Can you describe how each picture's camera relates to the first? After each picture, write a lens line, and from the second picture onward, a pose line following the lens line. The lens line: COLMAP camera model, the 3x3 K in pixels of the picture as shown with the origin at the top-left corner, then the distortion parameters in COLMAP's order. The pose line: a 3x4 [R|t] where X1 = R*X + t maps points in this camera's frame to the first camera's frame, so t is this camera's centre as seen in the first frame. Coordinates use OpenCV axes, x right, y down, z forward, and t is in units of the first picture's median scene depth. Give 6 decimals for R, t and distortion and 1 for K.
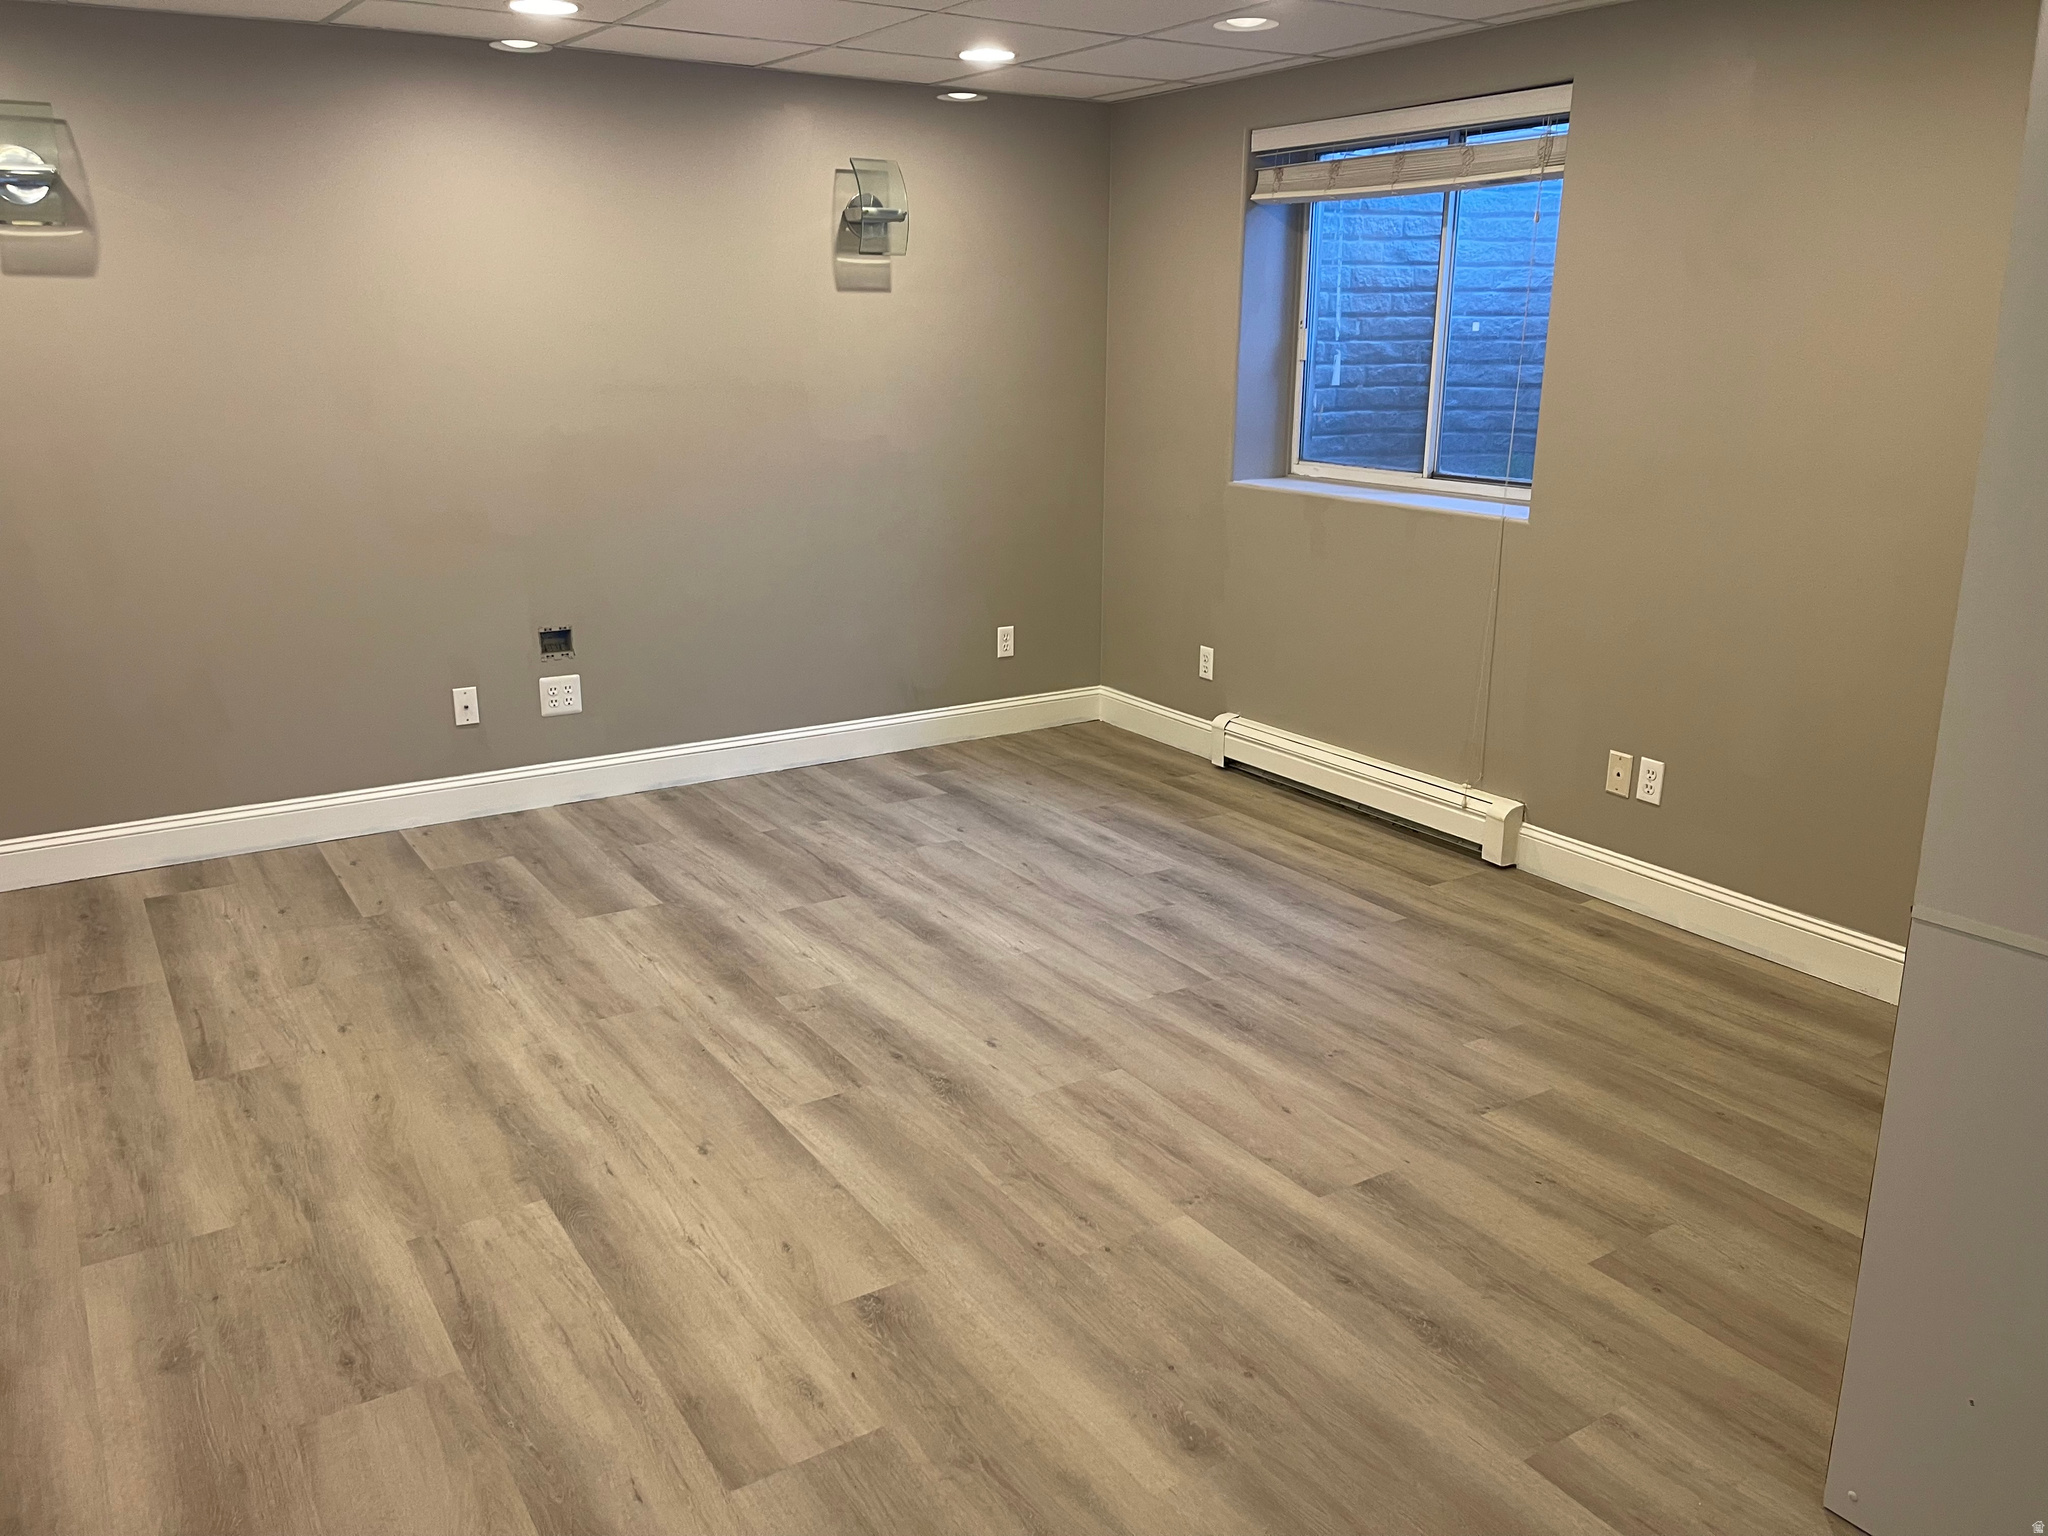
lens RADIAL K [[1536.3, 0, 1024.0], [0, 1536.3, 768.0], [0, 0, 1]] dist [0.030943, -0.052673]
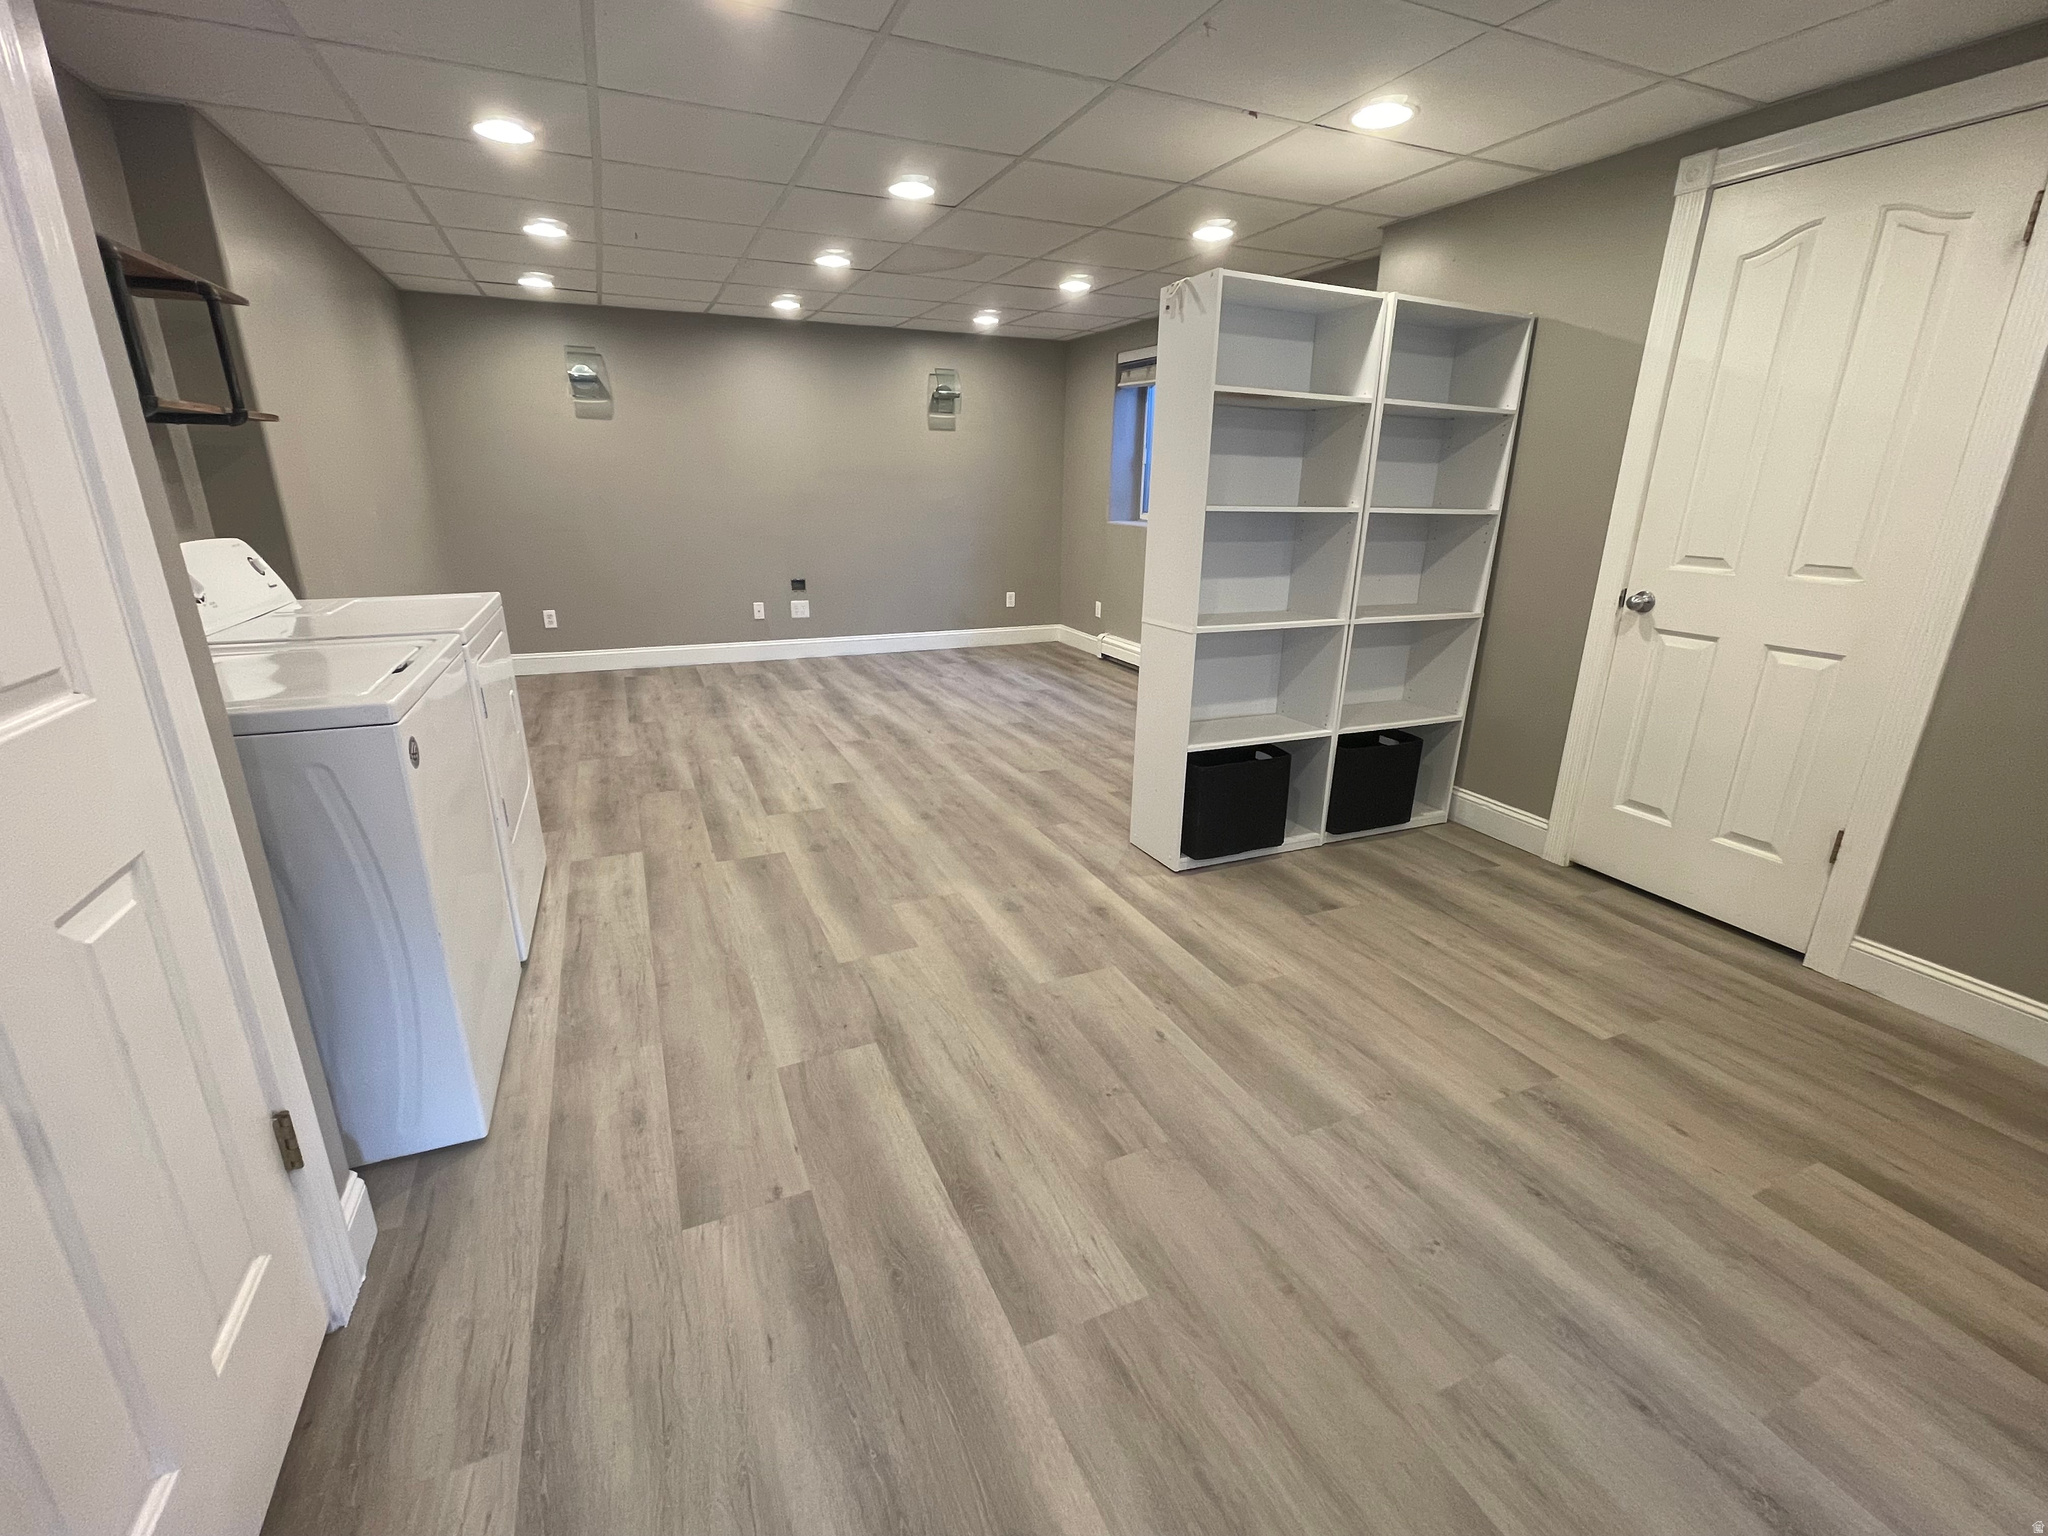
lens RADIAL K [[891.7, 0, 1008.9], [0, 891.7, 773.4], [0, 0, 1]] dist [0.001119, -0.000835]
pose [[0.985873, 0.058655, -0.156890, 0.287987], [-0.052228, 0.997631, 0.044778, 0.152737], [0.159144, -0.035952, 0.986600, -0.336475]]
